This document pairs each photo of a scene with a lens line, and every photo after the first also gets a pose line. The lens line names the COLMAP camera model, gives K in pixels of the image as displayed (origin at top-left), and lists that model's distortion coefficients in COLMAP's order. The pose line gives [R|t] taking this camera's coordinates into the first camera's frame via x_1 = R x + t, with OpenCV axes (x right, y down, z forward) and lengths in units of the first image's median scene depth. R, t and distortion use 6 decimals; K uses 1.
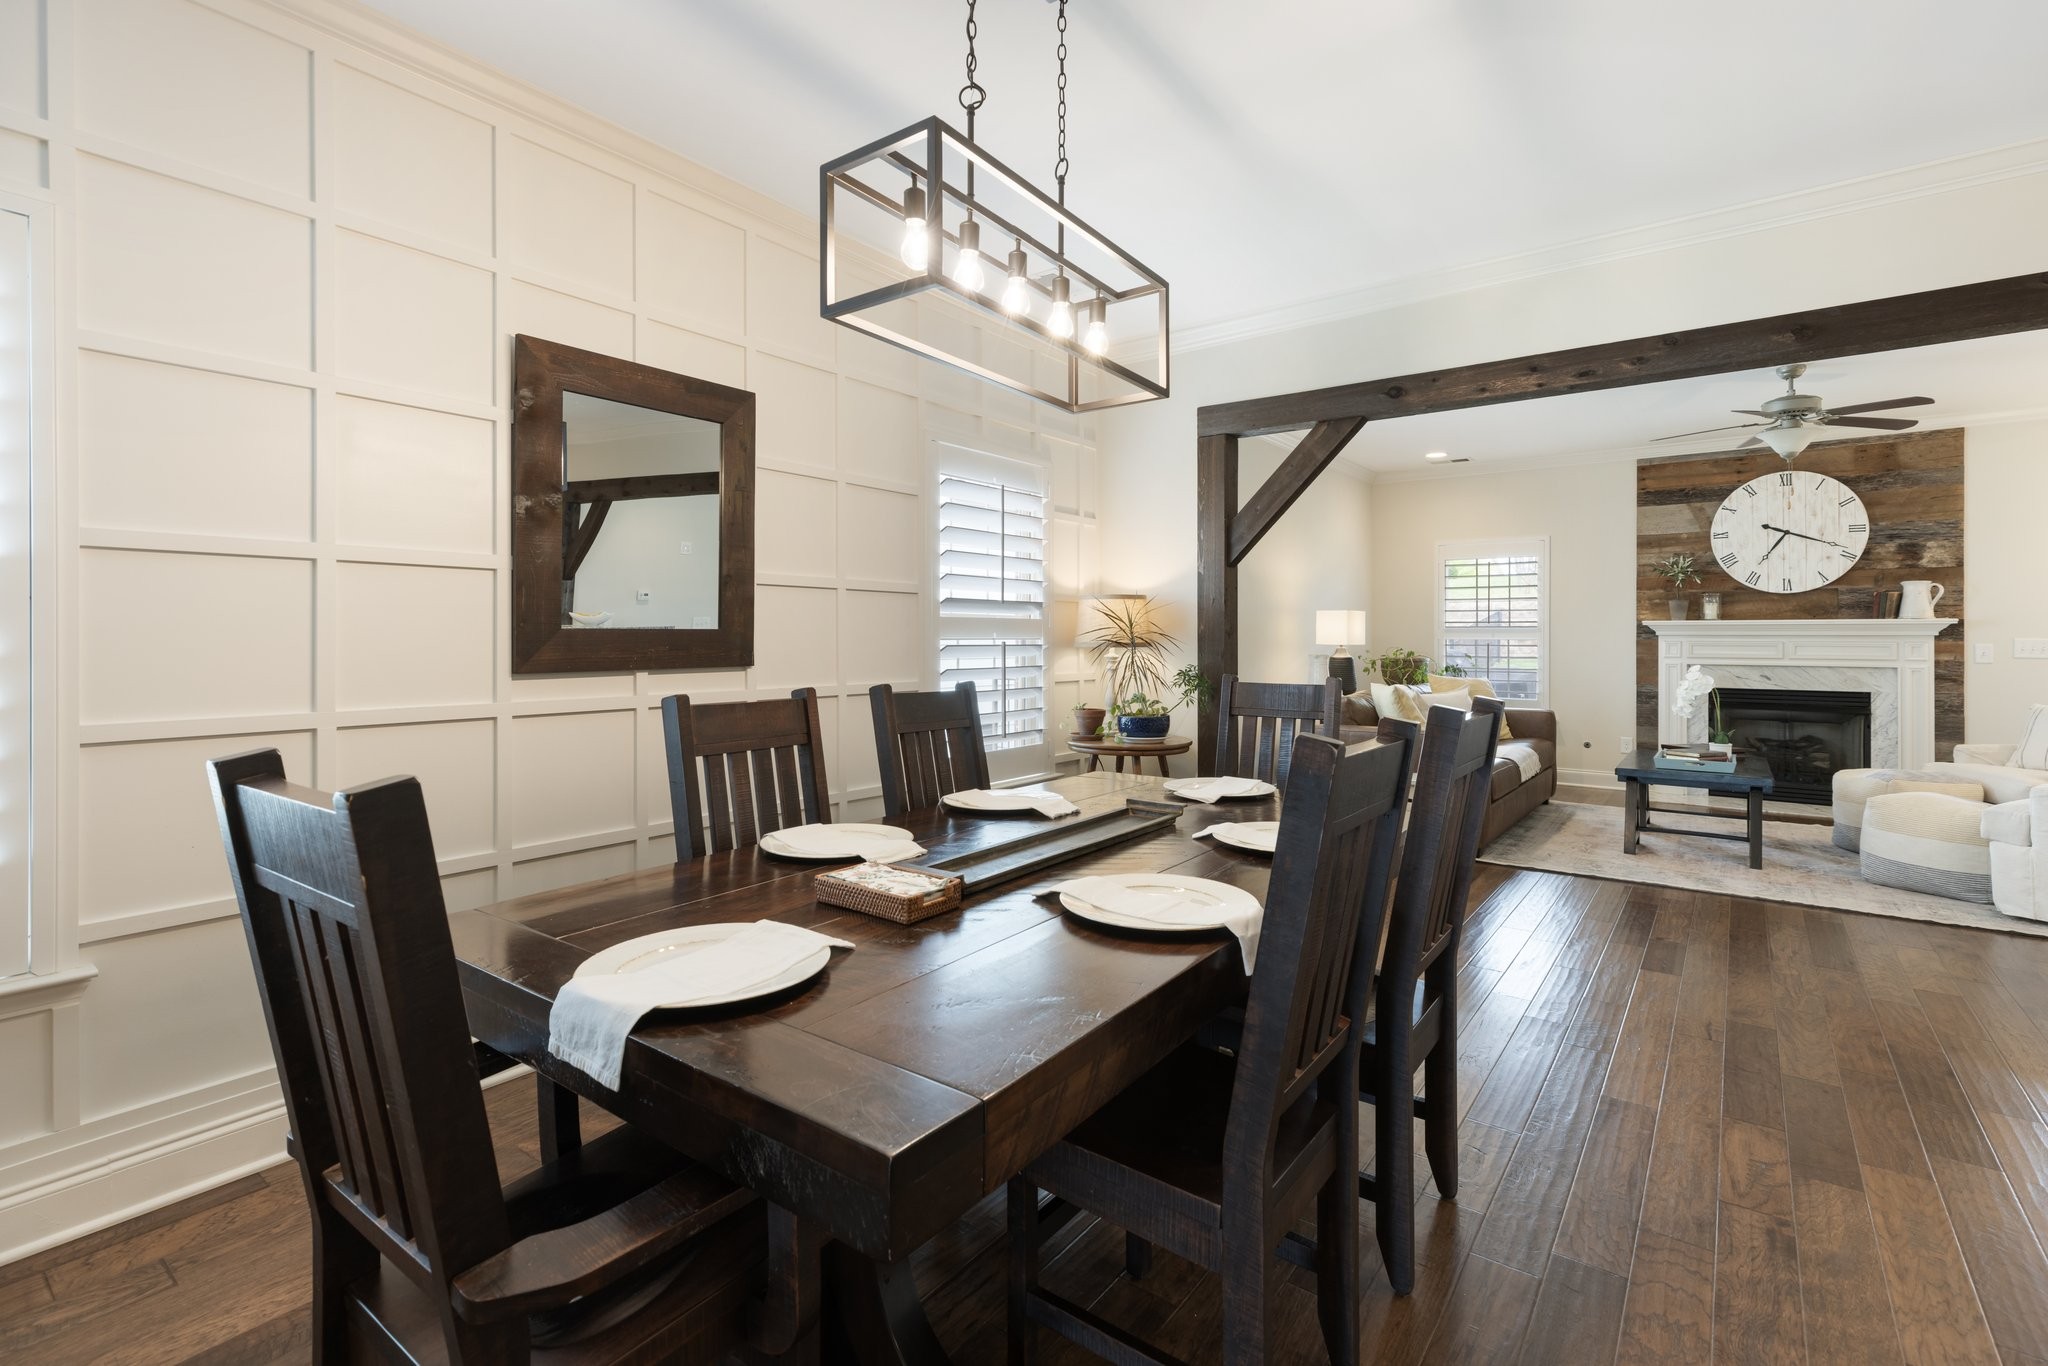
lens RADIAL K [[929.6, 0, 1028.8], [0, 929.6, 637.0], [0, 0, 1]] dist [0.006635, 0.000501]
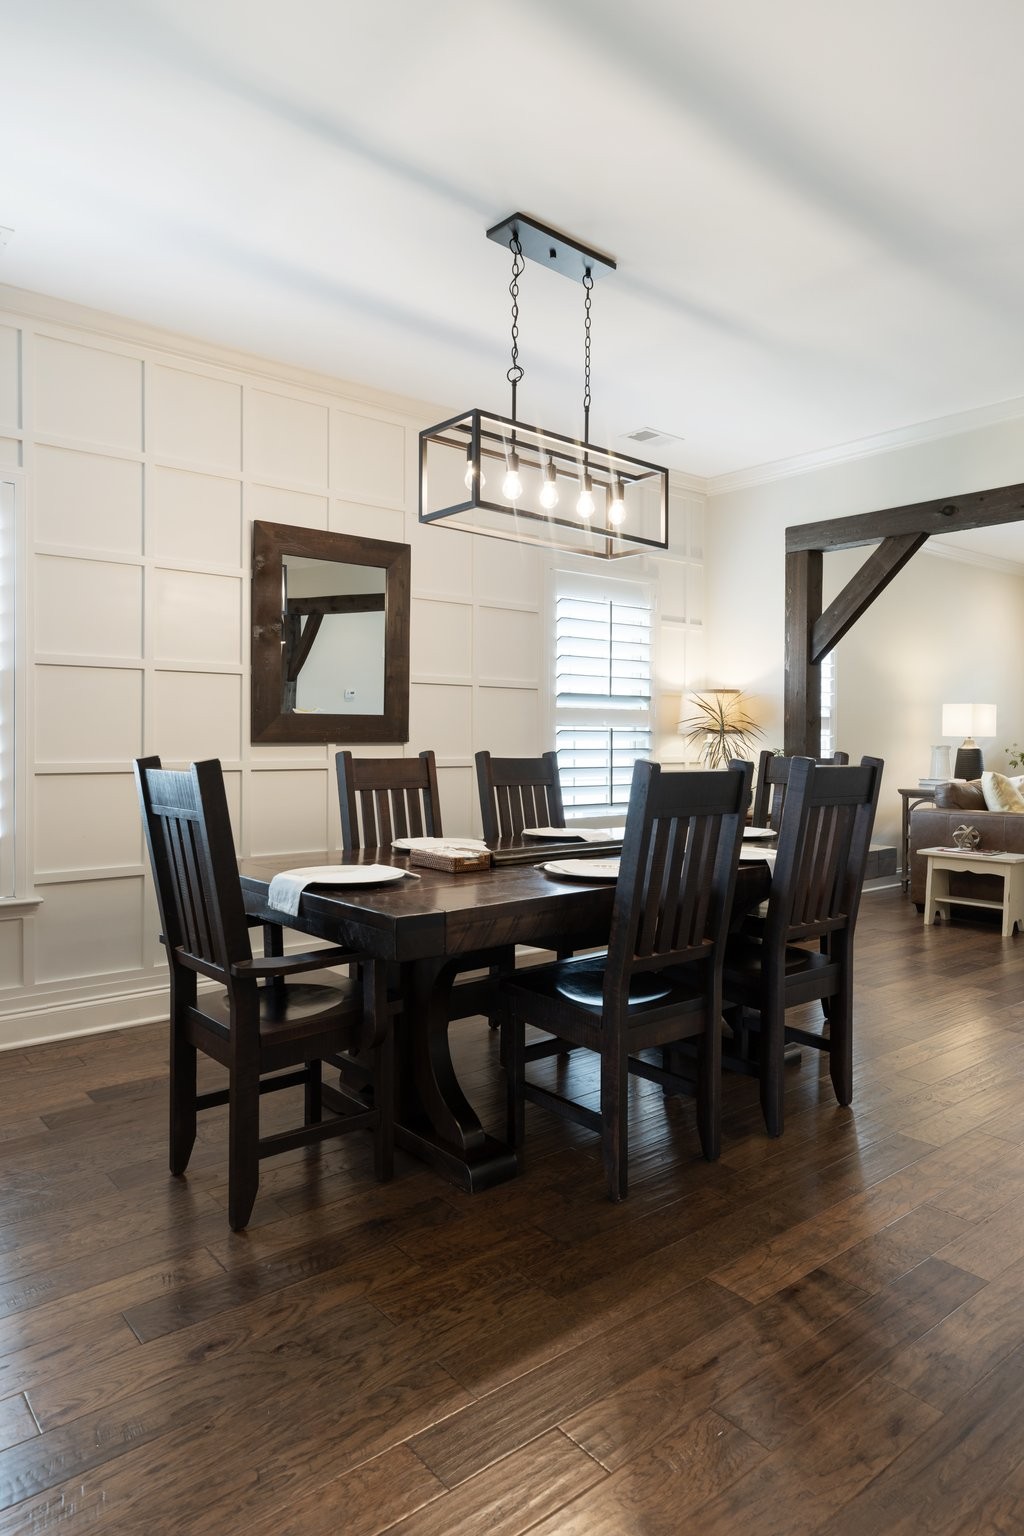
lens RADIAL K [[947.2, 0, 507.5], [0, 947.2, 741.1], [0, 0, 1]] dist [0.008665, 0.000347]
pose [[0.971371, 0.006119, -0.237489, 0.130741], [-0.005091, 0.999975, 0.004941, 0.016211], [0.237514, -0.003591, 0.971378, -0.240355]]
